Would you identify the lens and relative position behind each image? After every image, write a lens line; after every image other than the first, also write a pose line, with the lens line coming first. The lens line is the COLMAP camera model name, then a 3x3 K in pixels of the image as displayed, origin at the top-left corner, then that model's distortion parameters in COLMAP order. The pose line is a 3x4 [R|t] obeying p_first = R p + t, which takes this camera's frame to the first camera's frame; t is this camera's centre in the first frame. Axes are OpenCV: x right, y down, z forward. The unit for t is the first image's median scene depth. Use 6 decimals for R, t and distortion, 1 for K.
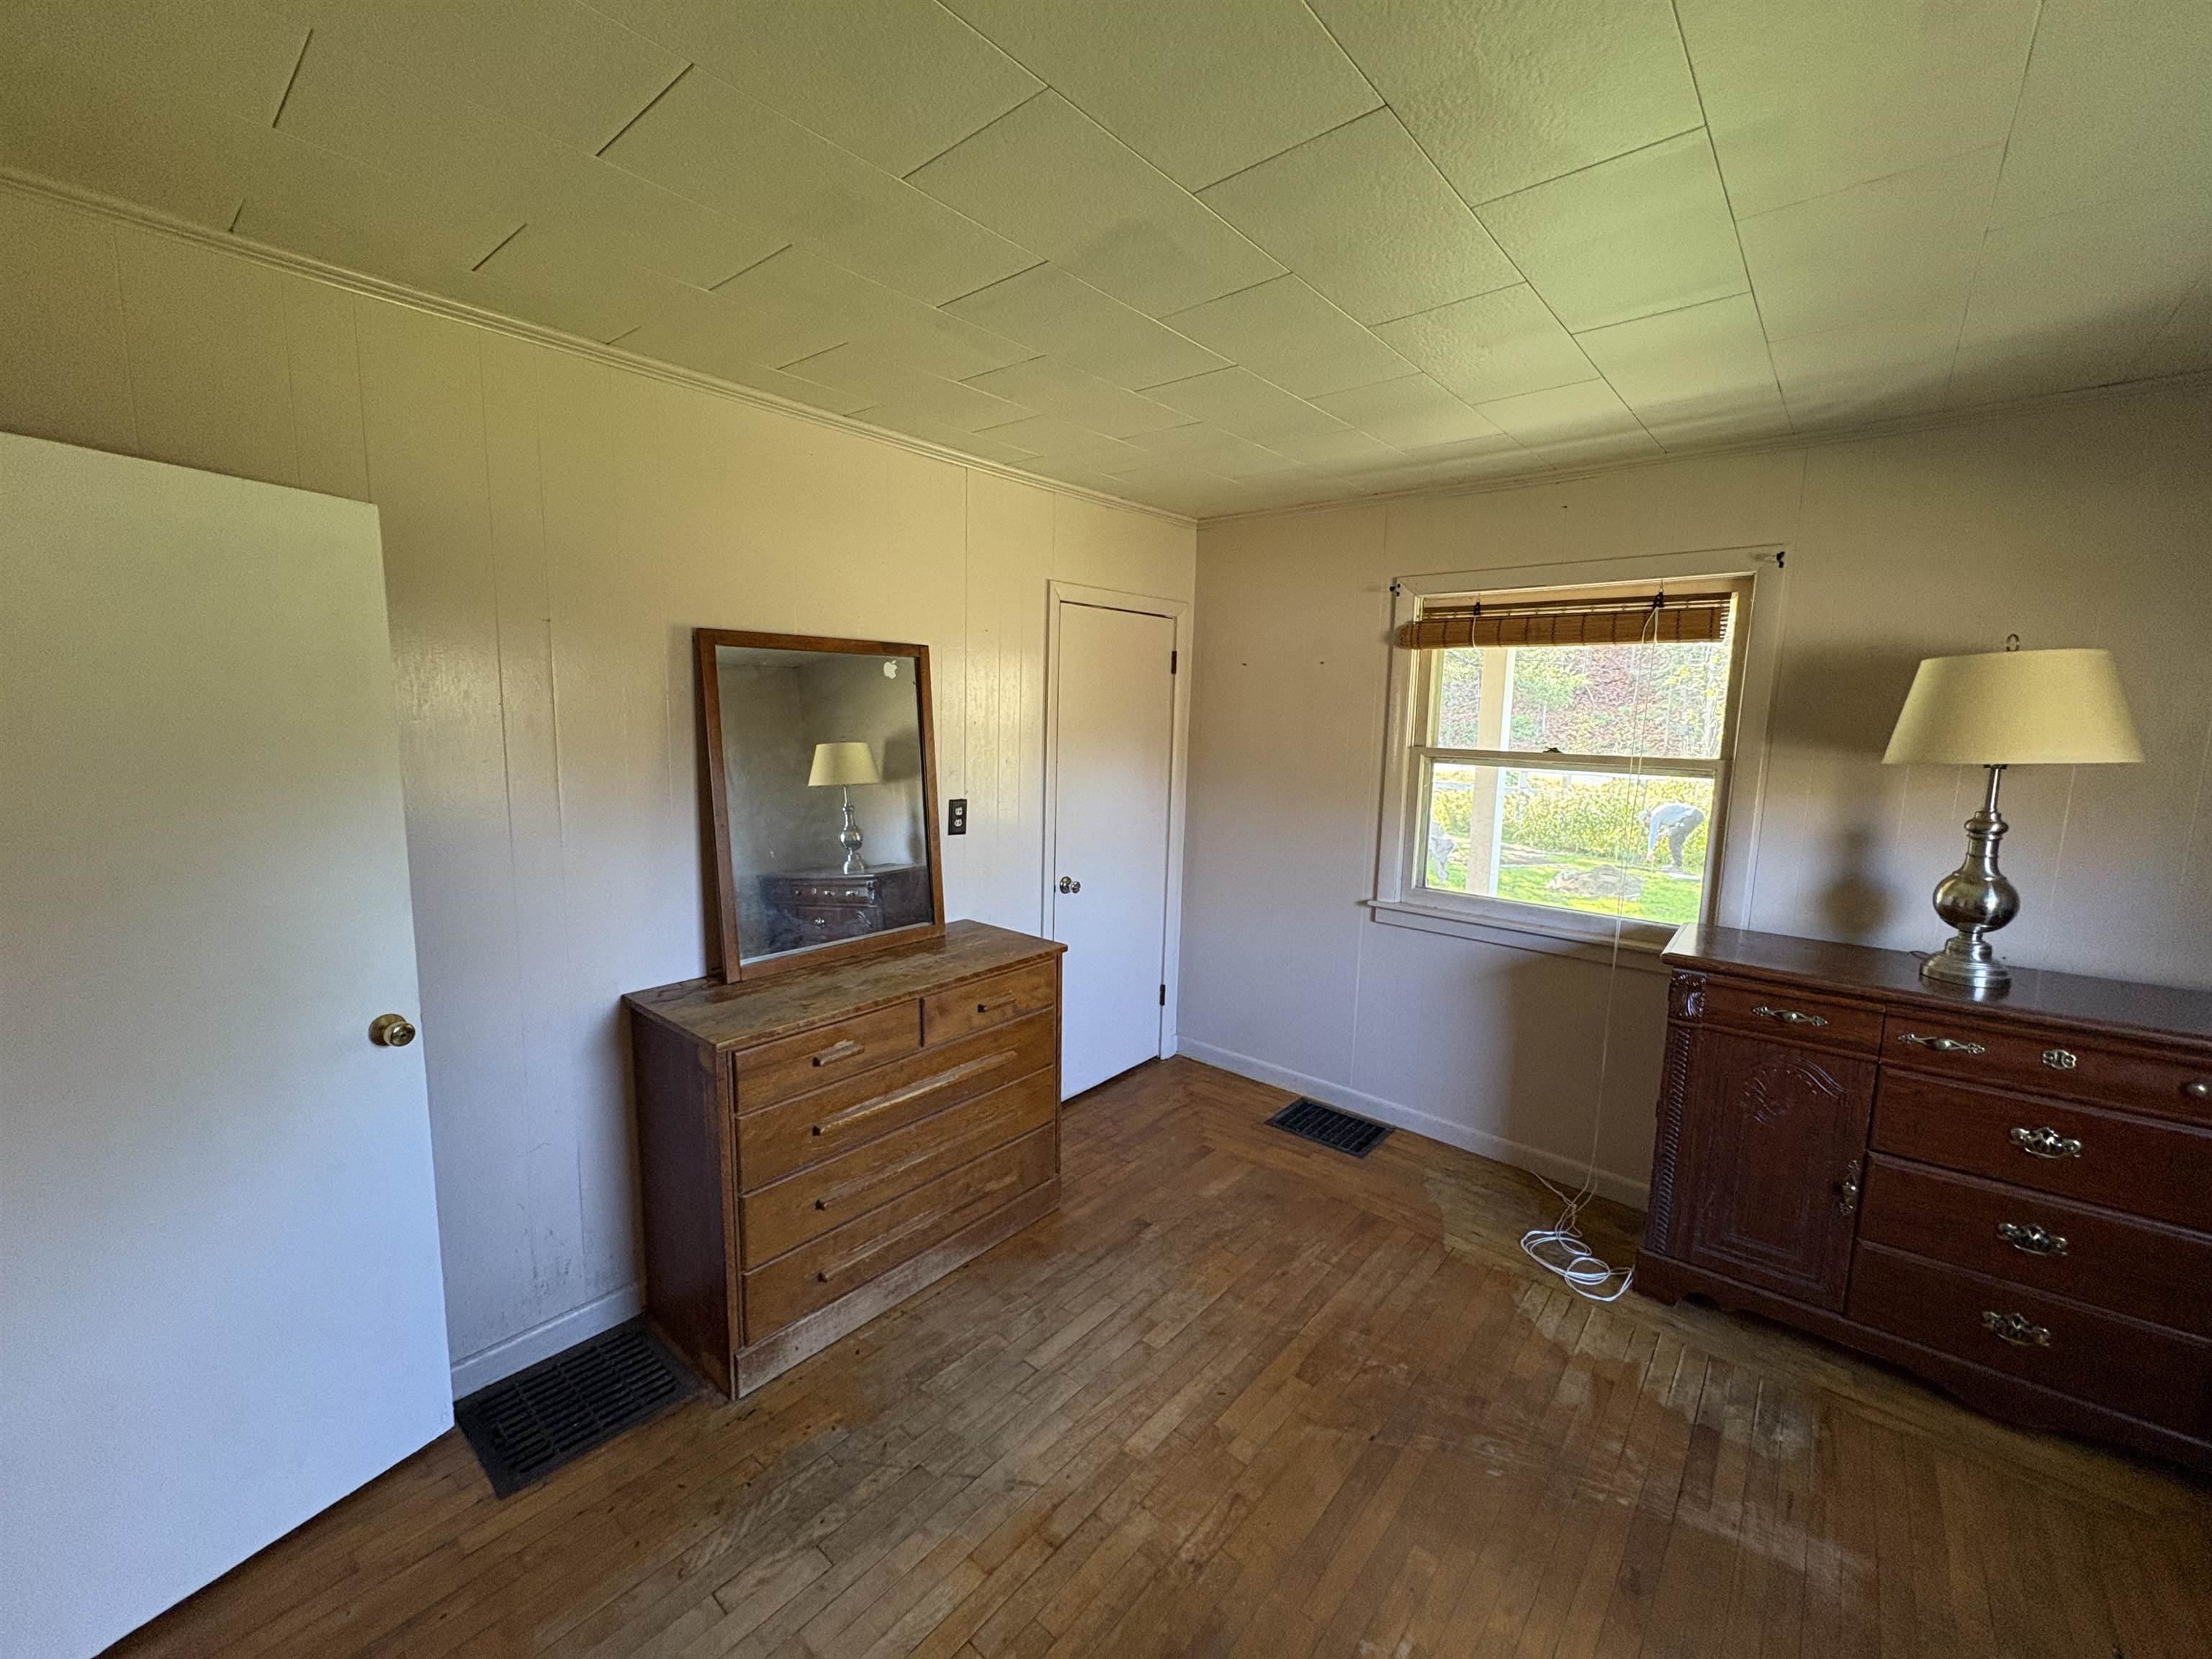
lens RADIAL K [[883.9, 0, 1106.0], [0, 883.9, 829.5], [0, 0, 1]] dist [0.000690, 0.000416]
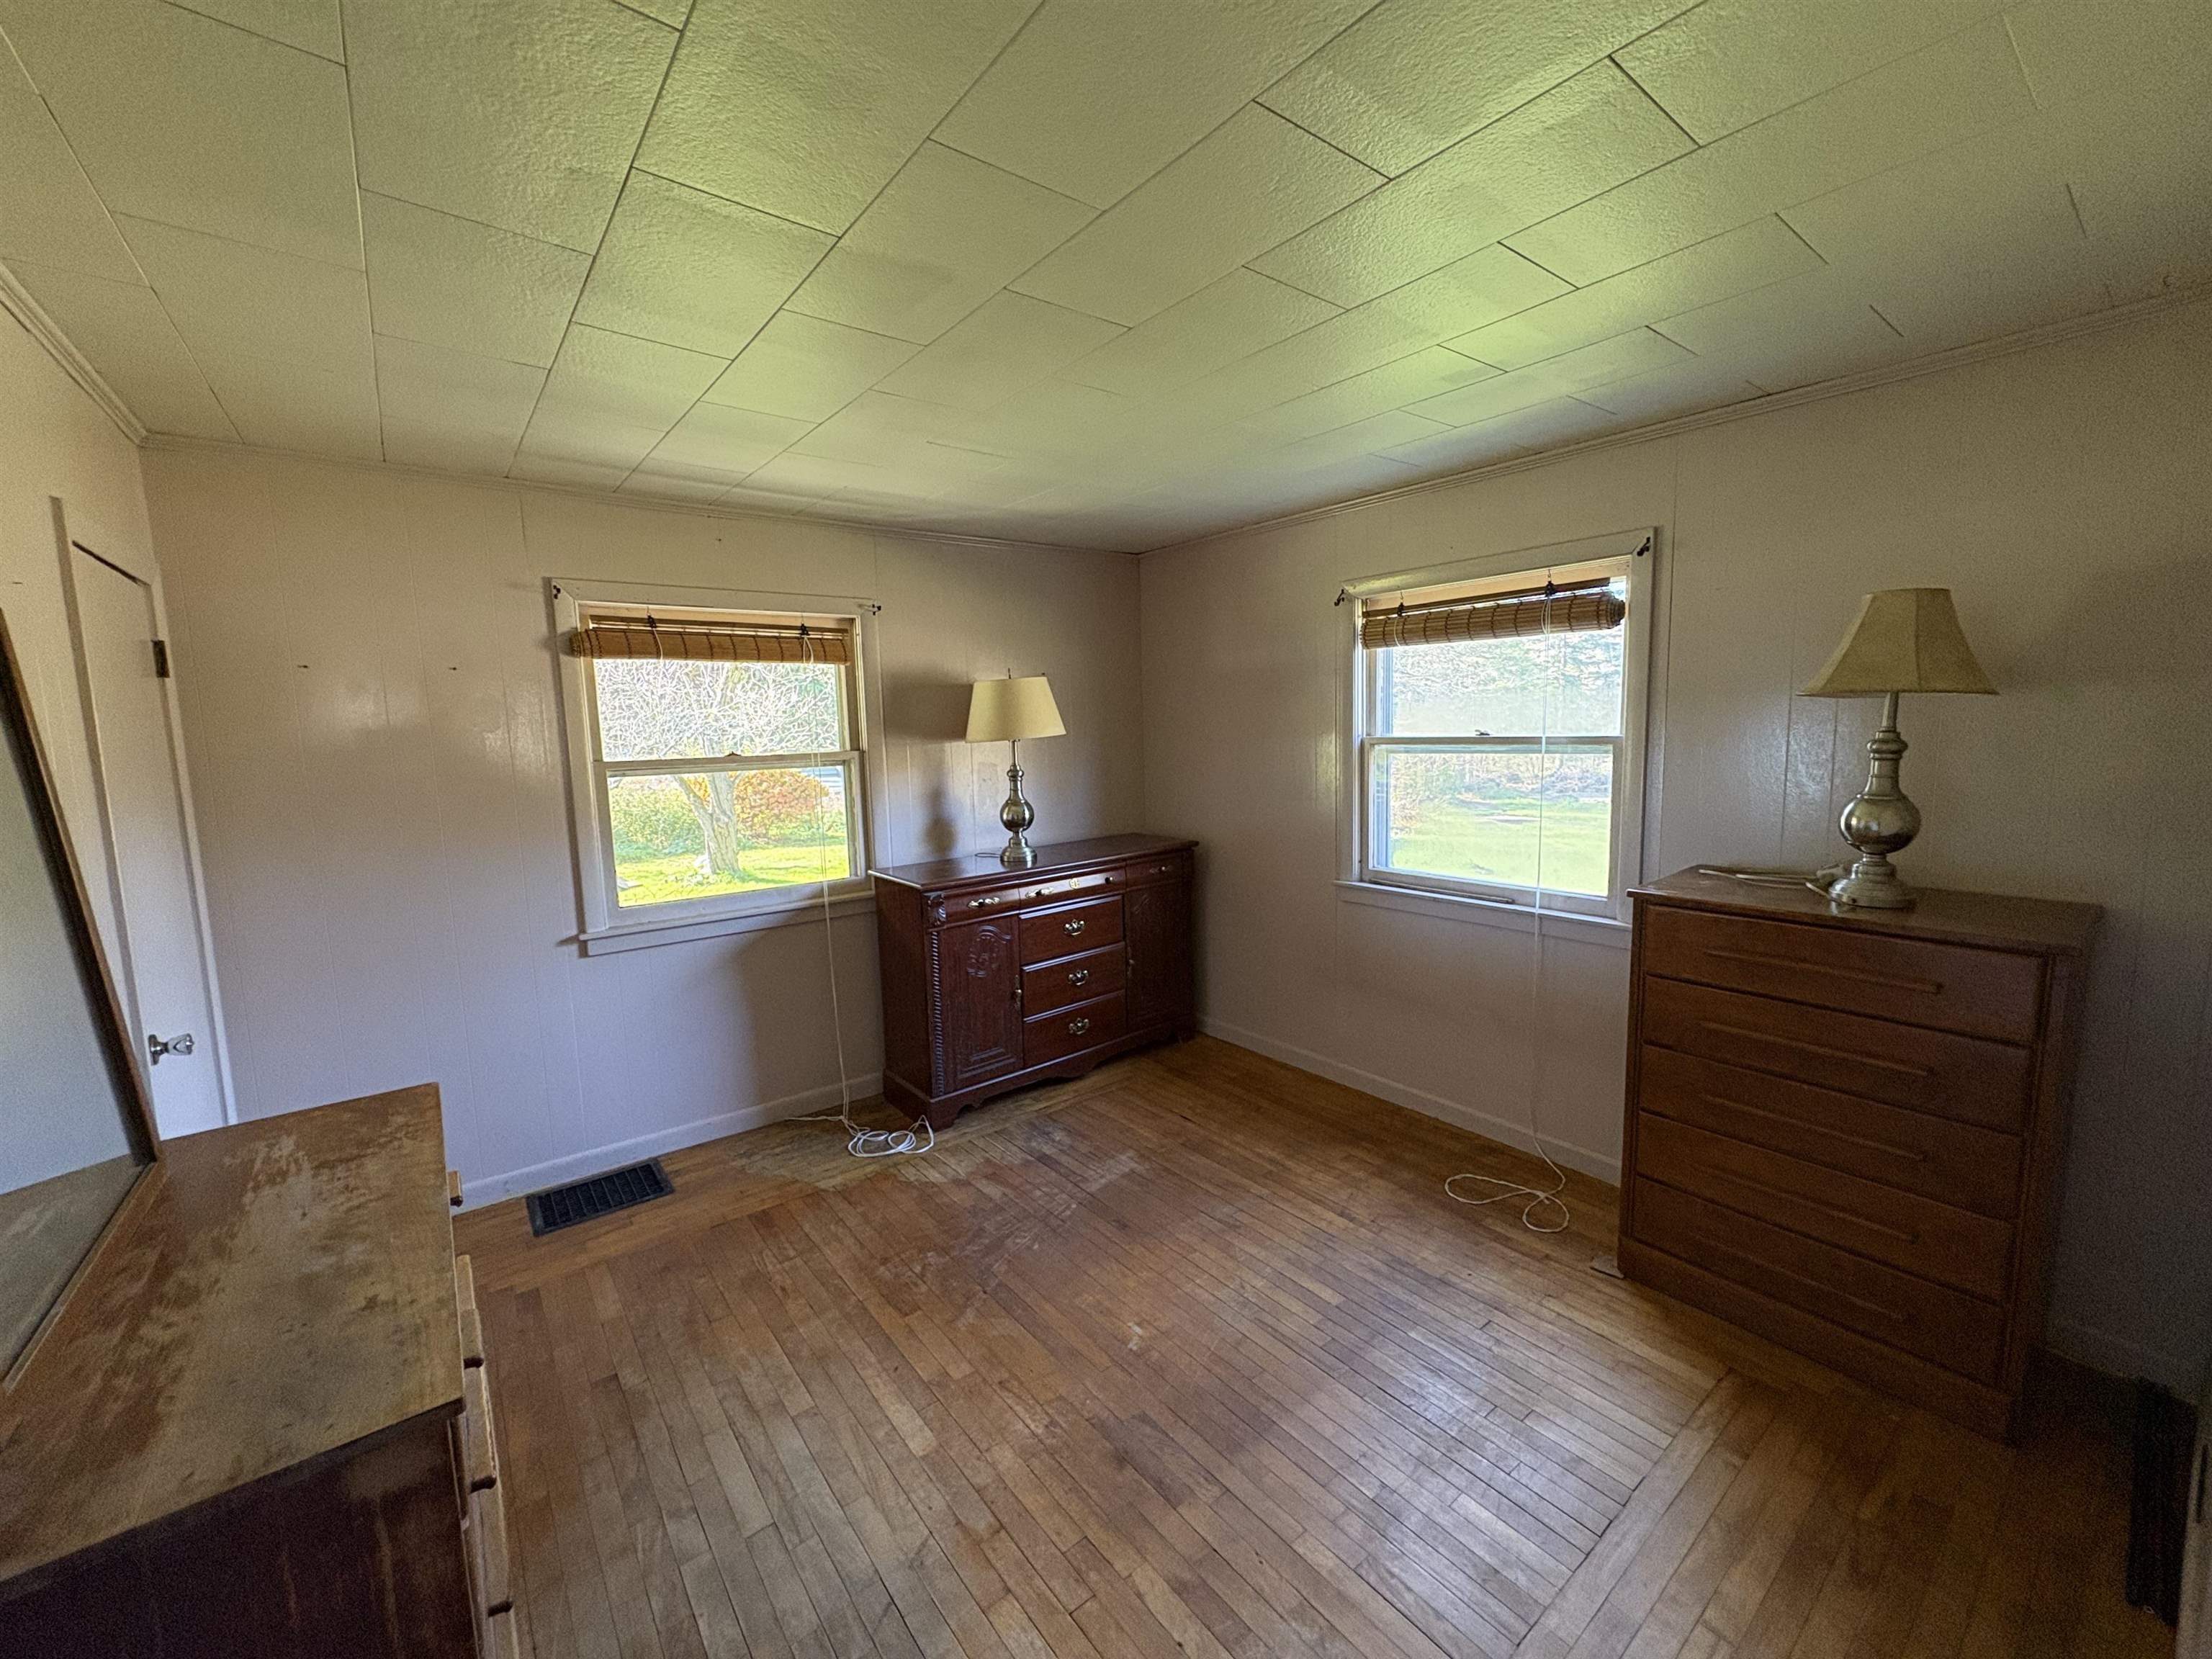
lens RADIAL K [[883.2, 0, 1110.5], [0, 883.2, 826.2], [0, 0, 1]] dist [0.000484, 0.000115]
pose [[0.188981, -0.140090, 0.971937, -0.652249], [0.161329, 0.980752, 0.109992, -0.056996], [-0.968638, 0.136015, 0.207944, 0.393635]]
